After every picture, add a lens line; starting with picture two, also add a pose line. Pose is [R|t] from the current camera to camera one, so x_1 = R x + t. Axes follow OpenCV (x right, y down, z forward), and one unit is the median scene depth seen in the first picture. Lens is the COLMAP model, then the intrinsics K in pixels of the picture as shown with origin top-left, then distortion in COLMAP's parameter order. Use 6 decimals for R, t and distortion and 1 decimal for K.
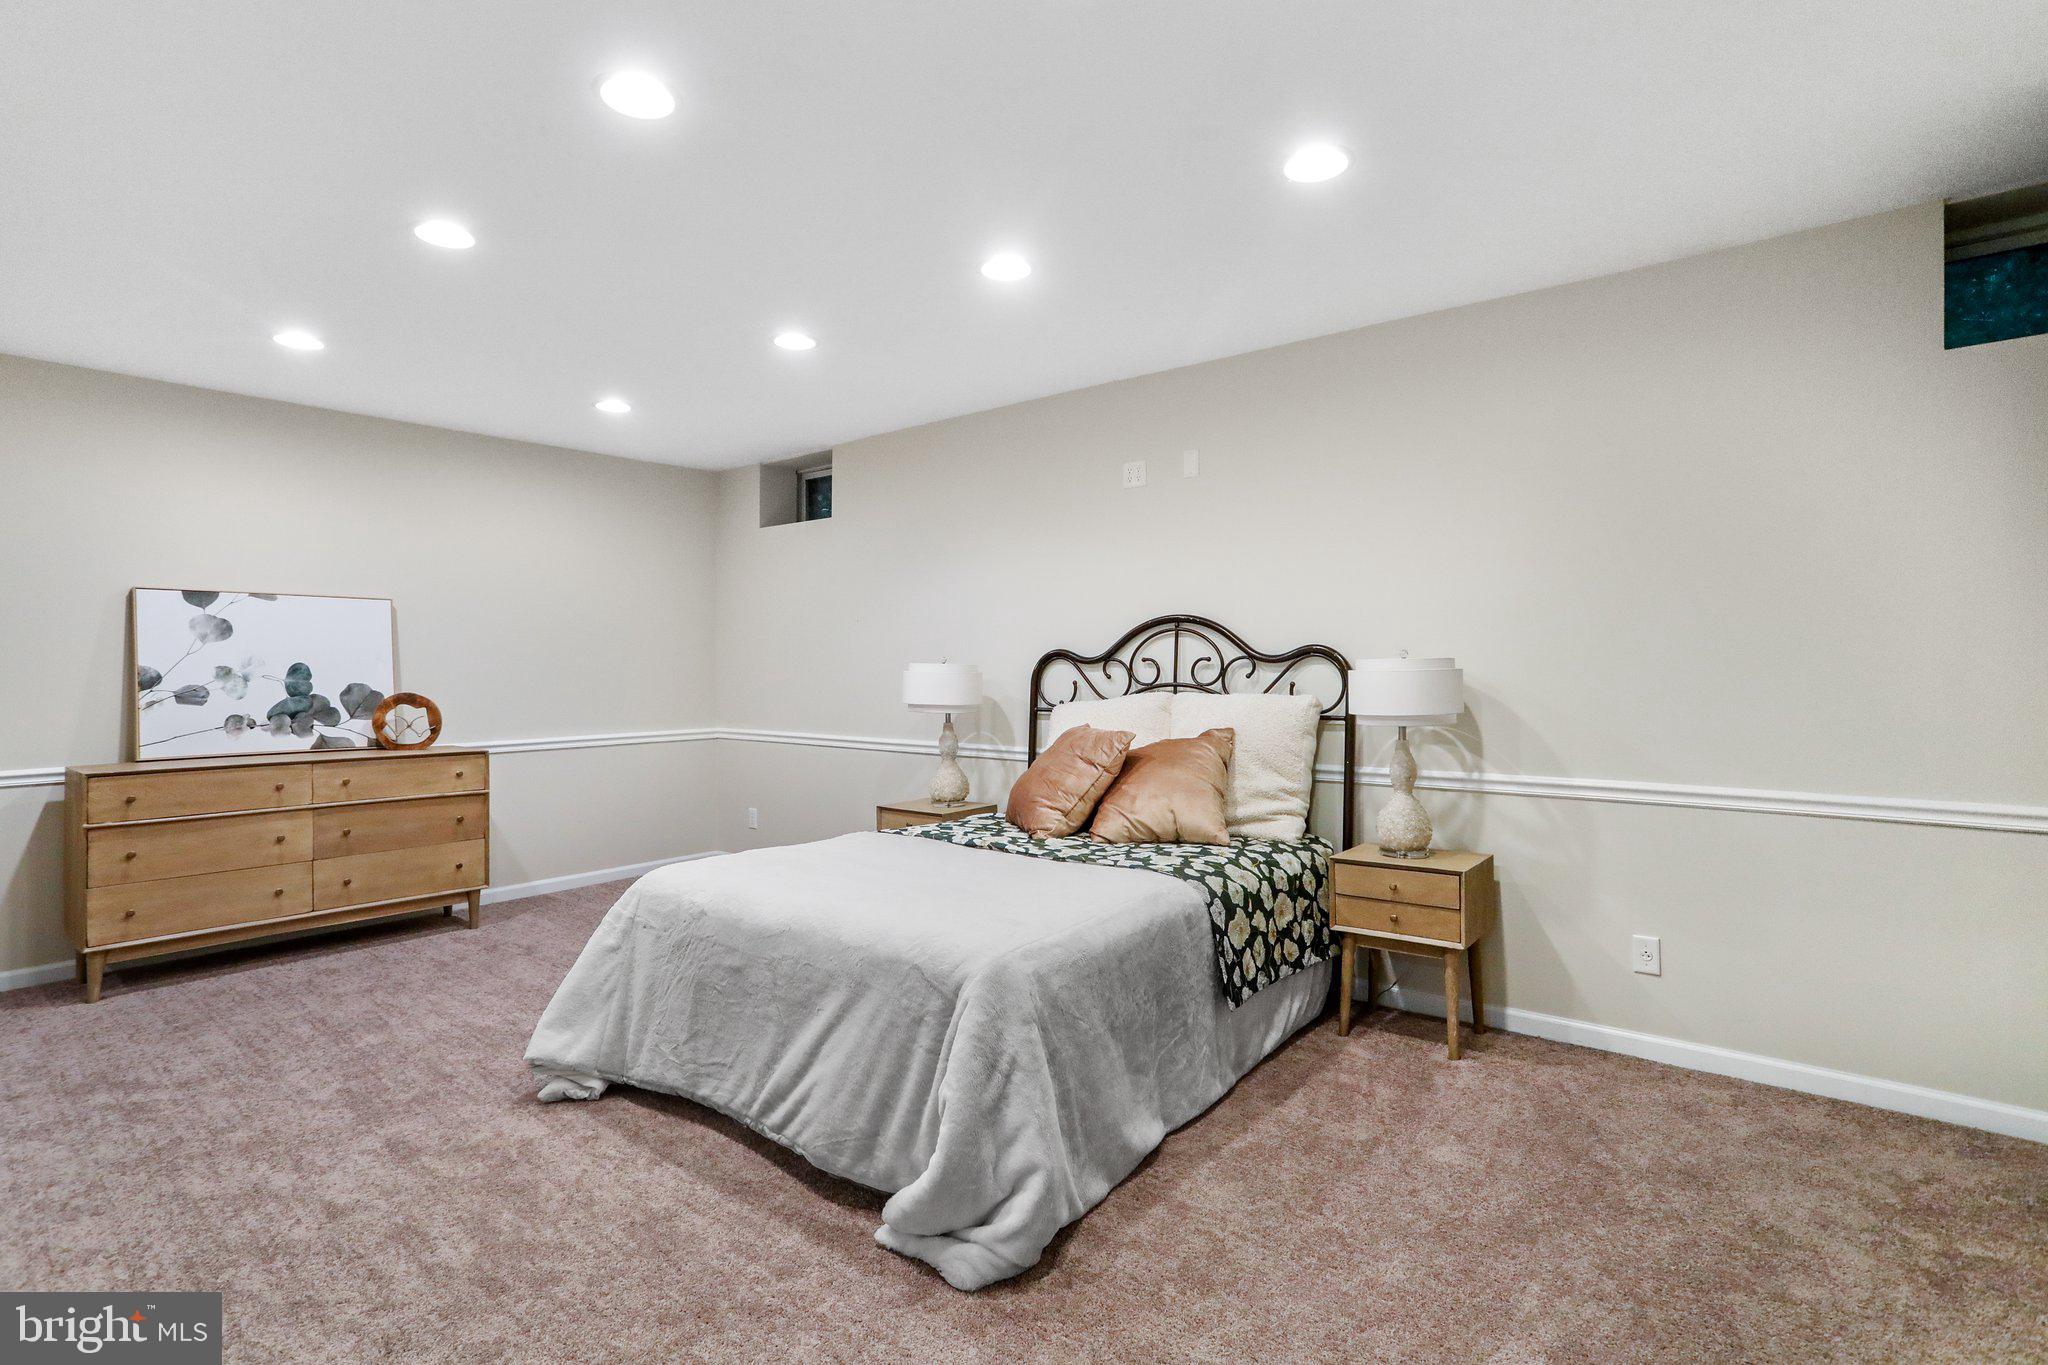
lens RADIAL K [[1001.6, 0, 1019.7], [0, 1001.6, 672.7], [0, 0, 1]] dist [-0.095892, 0.063647]
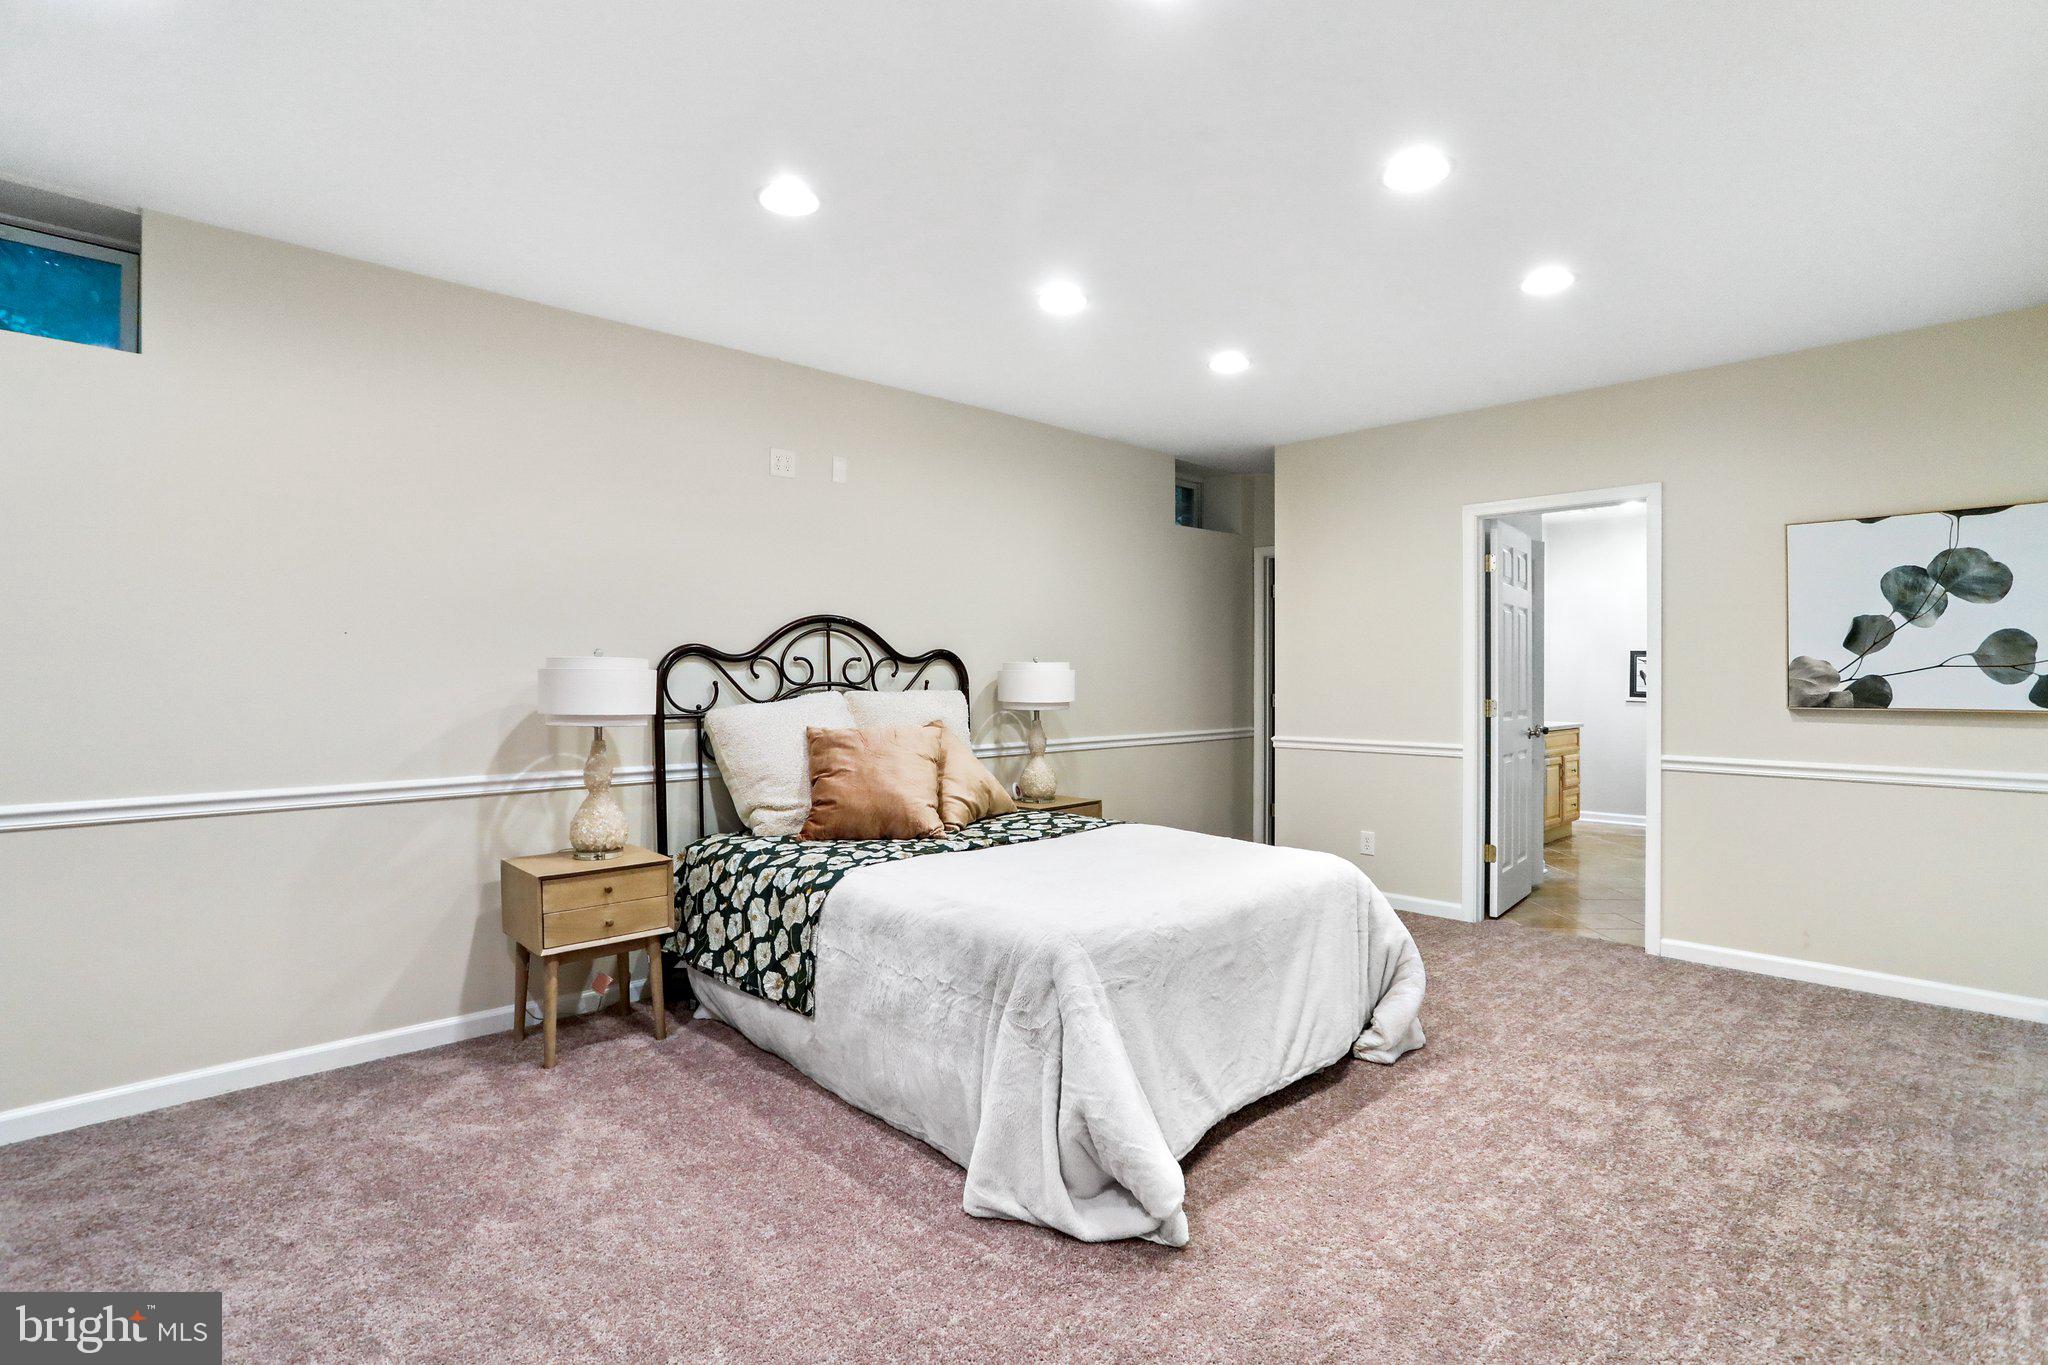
lens RADIAL K [[1001.6, 0, 1019.7], [0, 1001.6, 672.7], [0, 0, 1]] dist [-0.095892, 0.063647]
pose [[0.110461, 0.001803, 0.993879, -0.823880], [-0.000683, 0.999998, -0.001738, 0.002316], [-0.993880, -0.000487, 0.110462, 0.690472]]
